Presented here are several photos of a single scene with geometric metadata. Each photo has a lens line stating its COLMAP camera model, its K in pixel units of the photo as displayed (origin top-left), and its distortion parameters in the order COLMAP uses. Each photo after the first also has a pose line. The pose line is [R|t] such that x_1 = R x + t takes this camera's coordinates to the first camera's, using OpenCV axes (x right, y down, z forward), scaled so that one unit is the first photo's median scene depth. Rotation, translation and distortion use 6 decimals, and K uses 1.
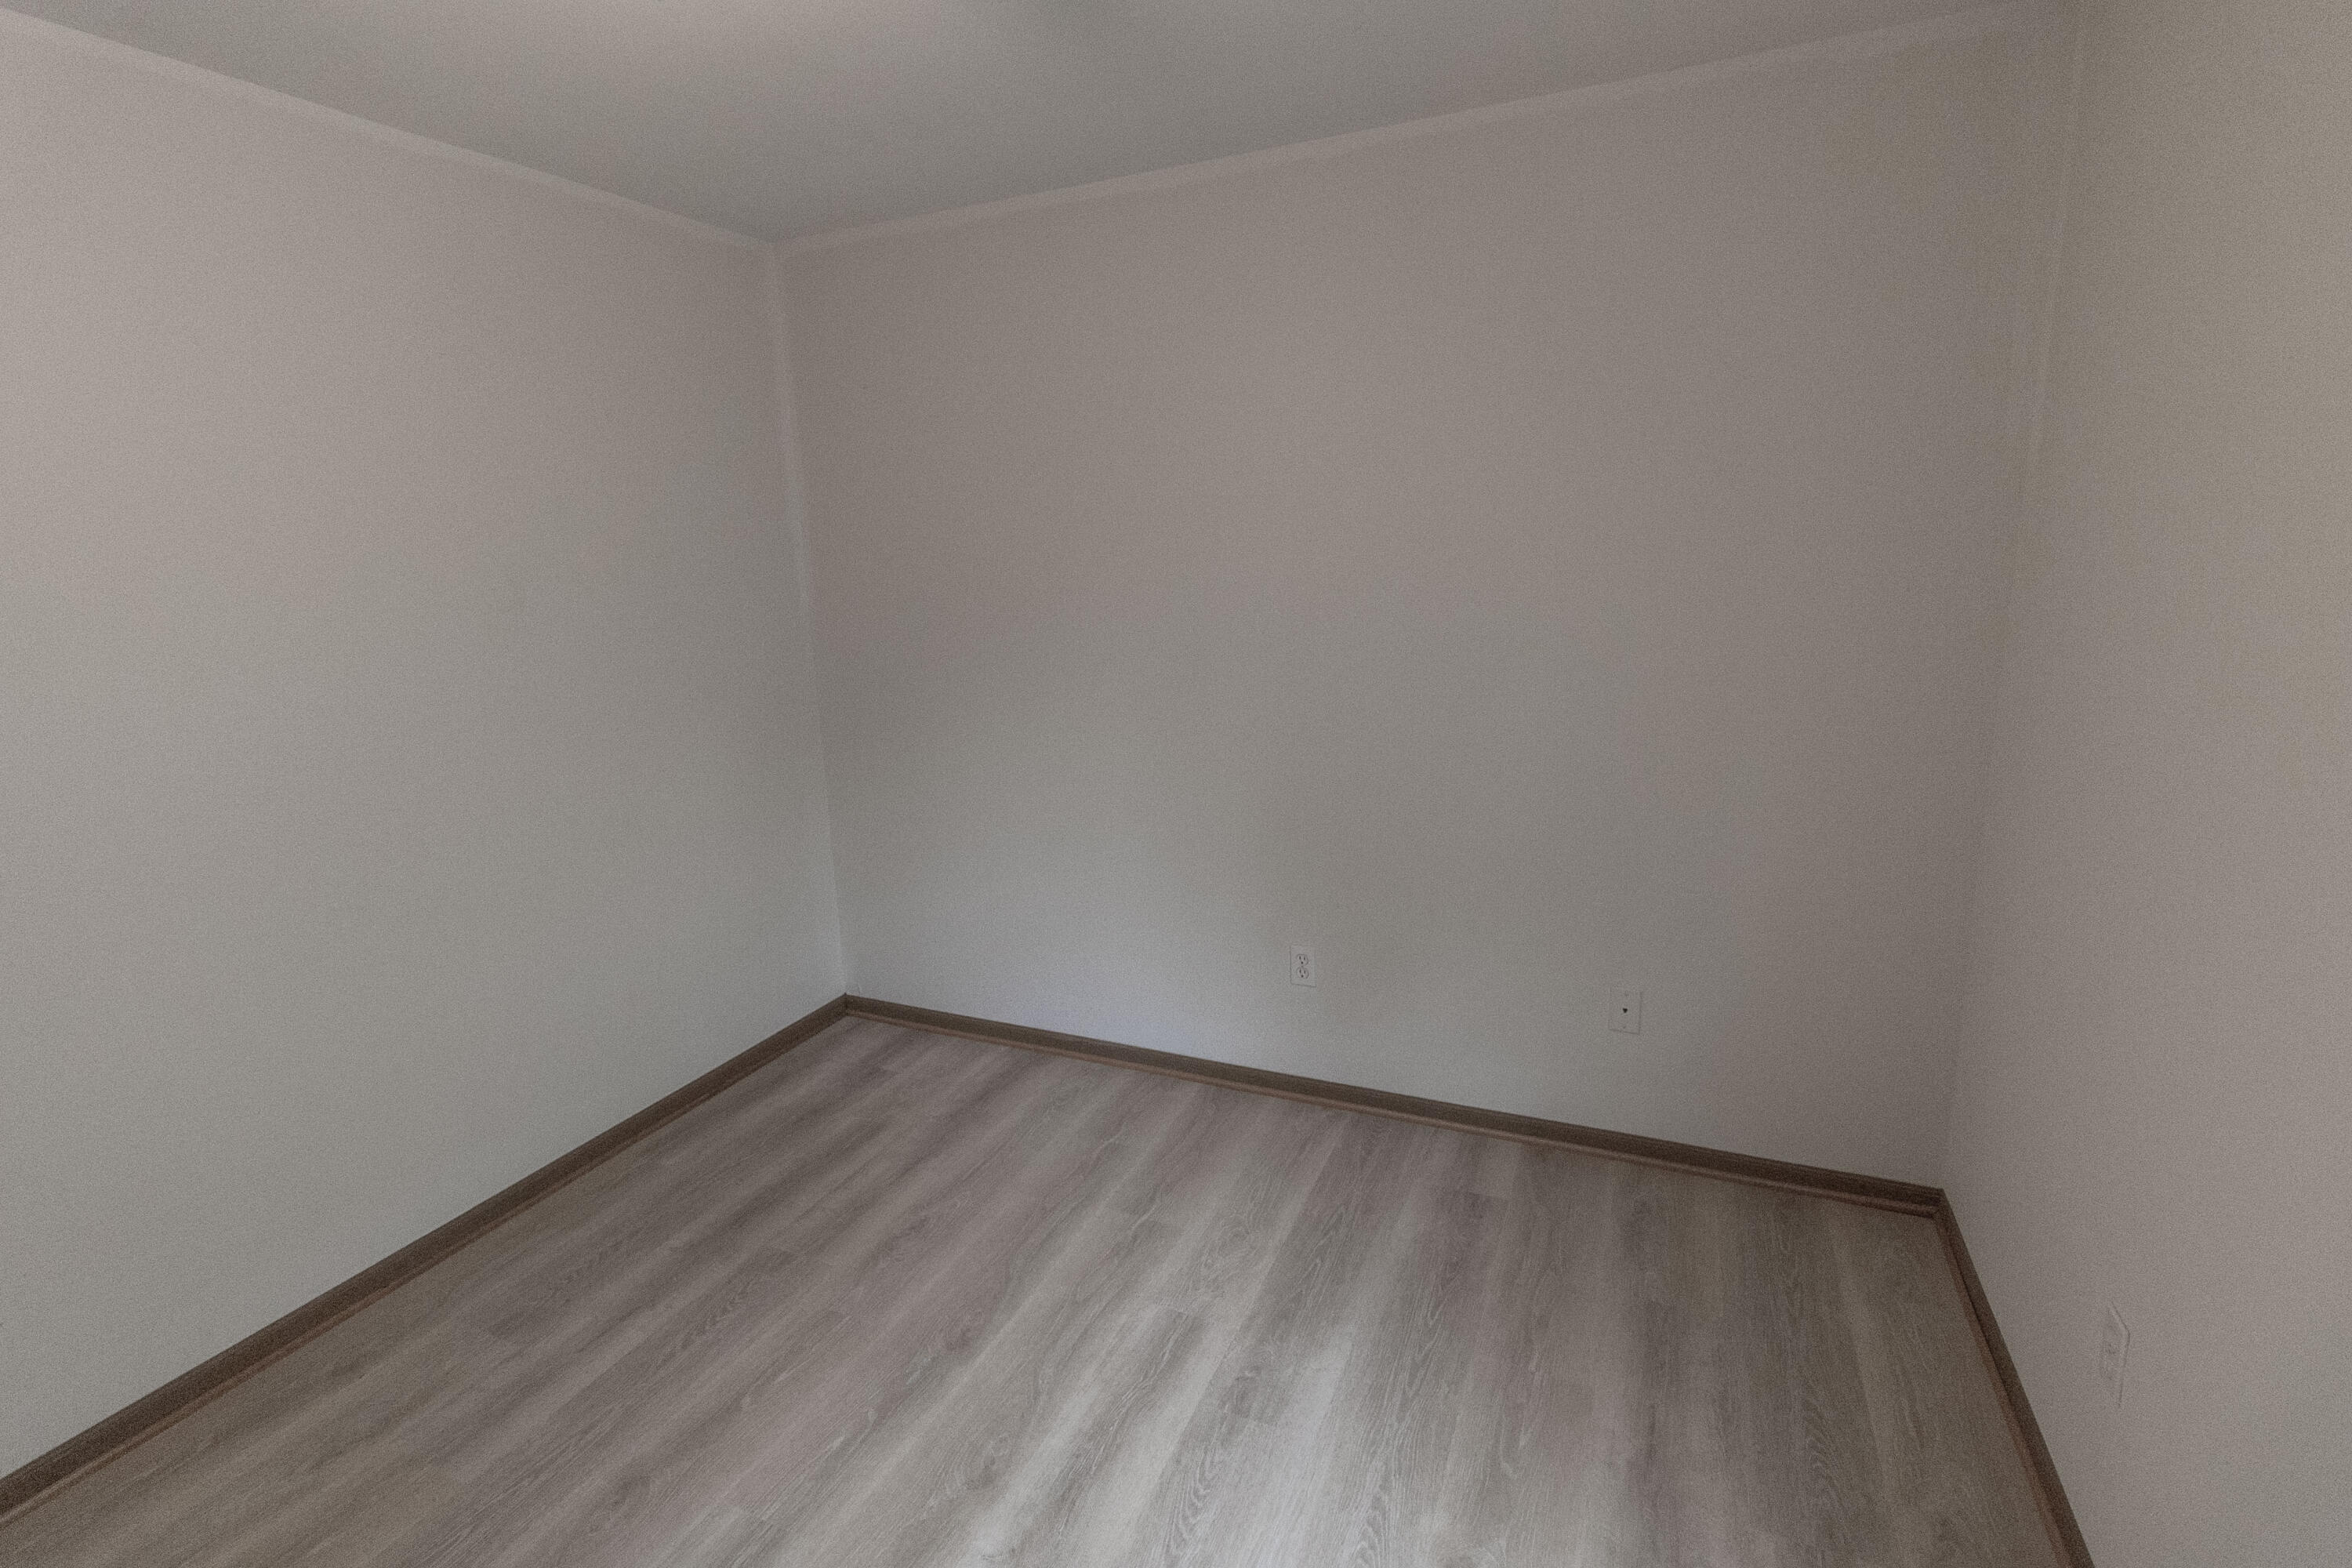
lens RADIAL K [[1085.3, 0, 1165.2], [0, 1085.3, 741.5], [0, 0, 1]] dist [0.000272, 0.000765]
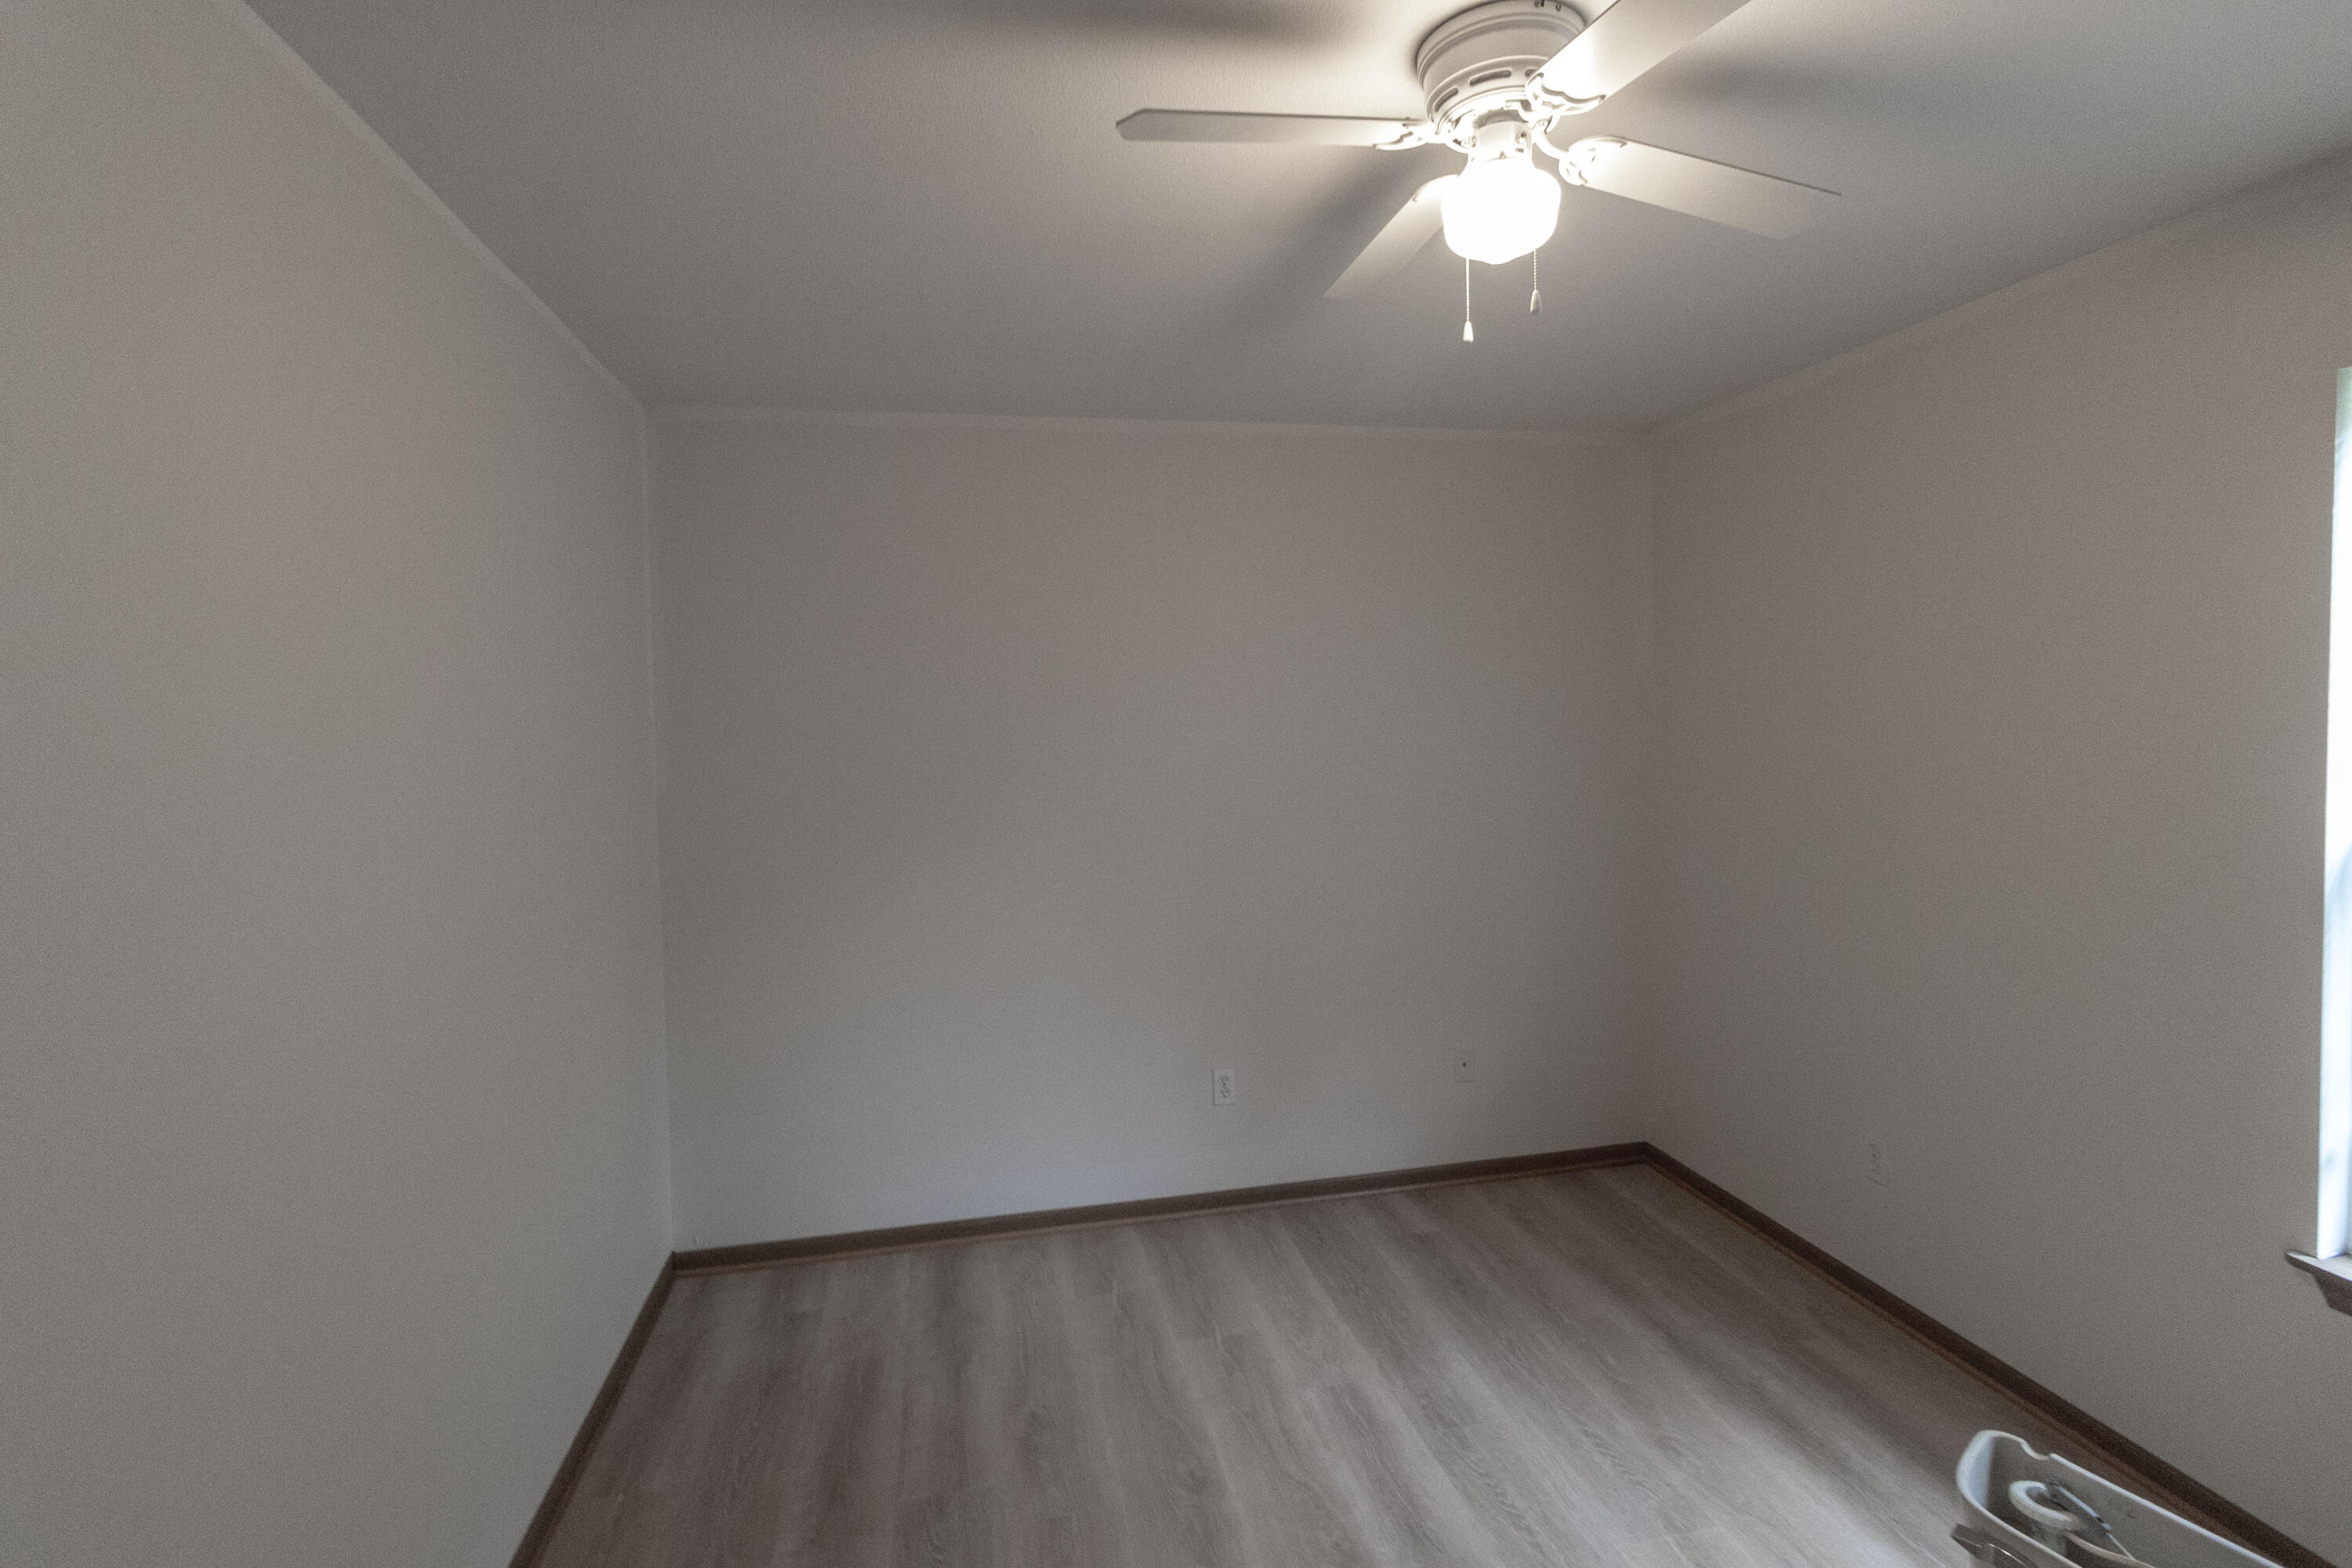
lens RADIAL K [[1092.2, 0, 1170.8], [0, 1092.2, 752.5], [0, 0, 1]] dist [0.002562, 0.001129]
pose [[0.807621, -0.004800, 0.589682, -0.719597], [0.104015, 0.985448, -0.134436, 0.011398], [-0.580456, 0.169909, 0.796368, 0.072242]]
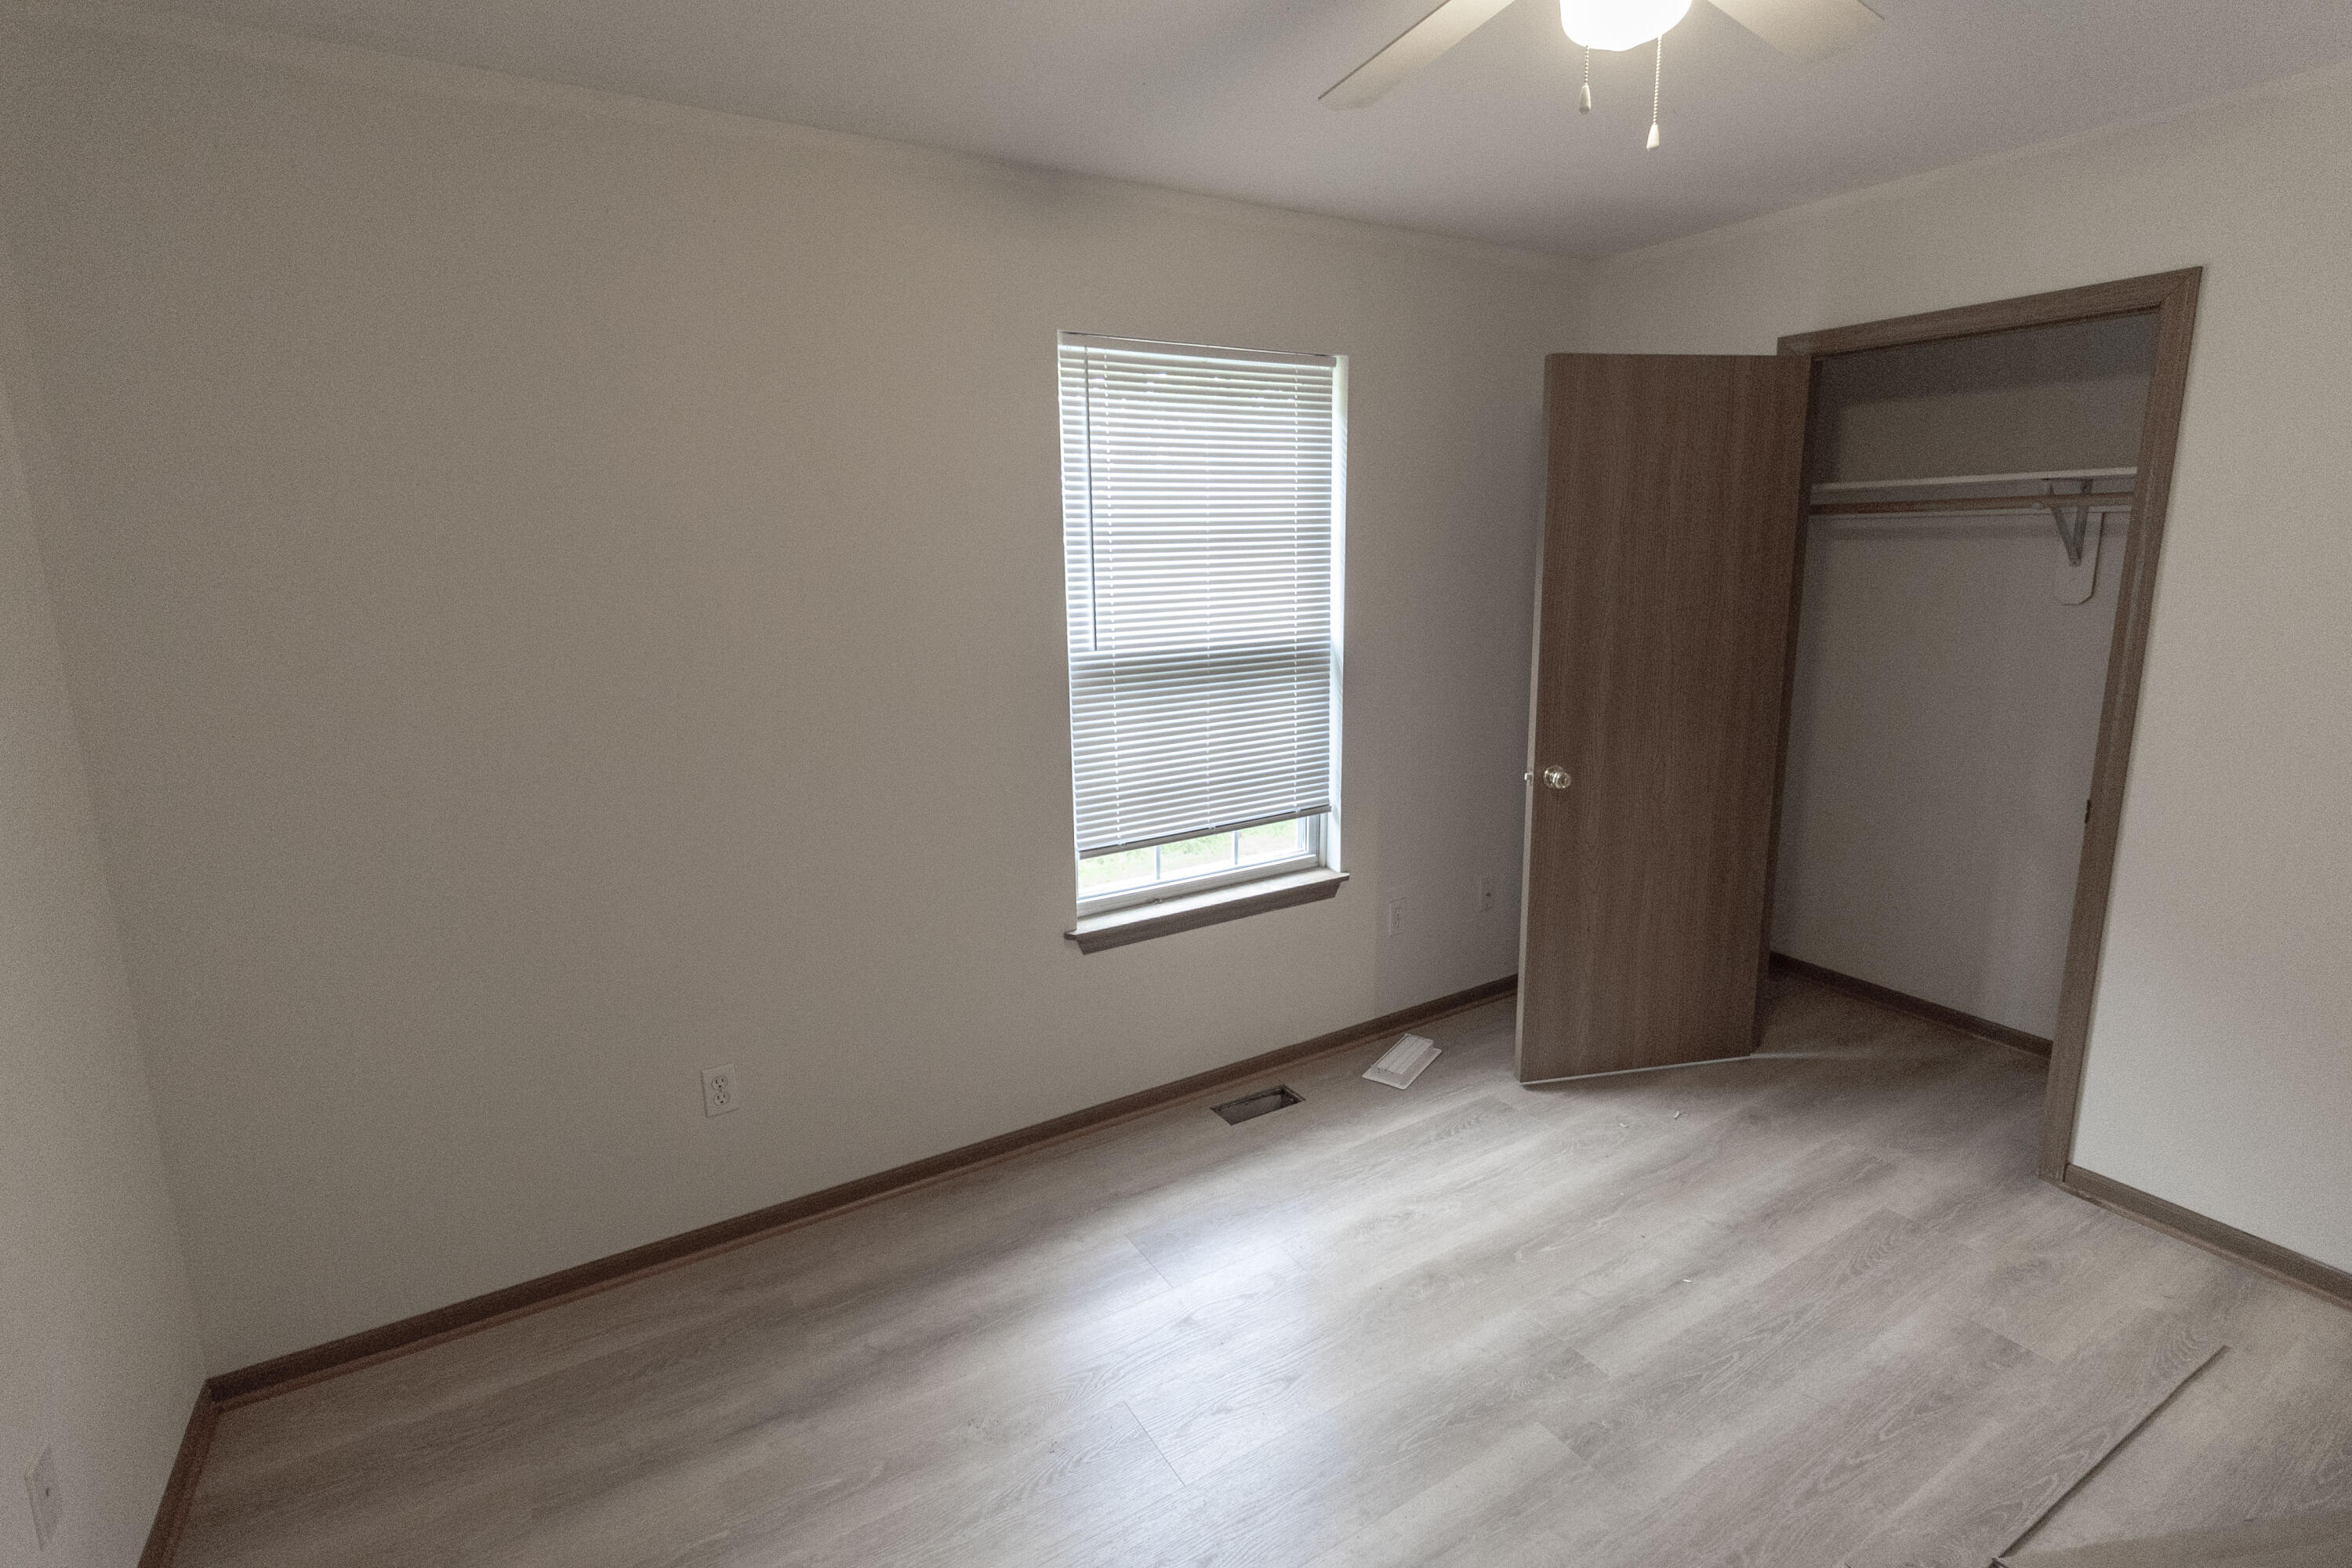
lens RADIAL K [[1086.3, 0, 1171.4], [0, 1086.3, 745.1], [0, 0, 1]] dist [-0.000142, -0.000207]
pose [[-0.821470, -0.058923, 0.567199, -0.351416], [0.153579, 0.935037, 0.319562, -0.203545], [-0.549181, 0.349620, -0.759056, 1.046272]]
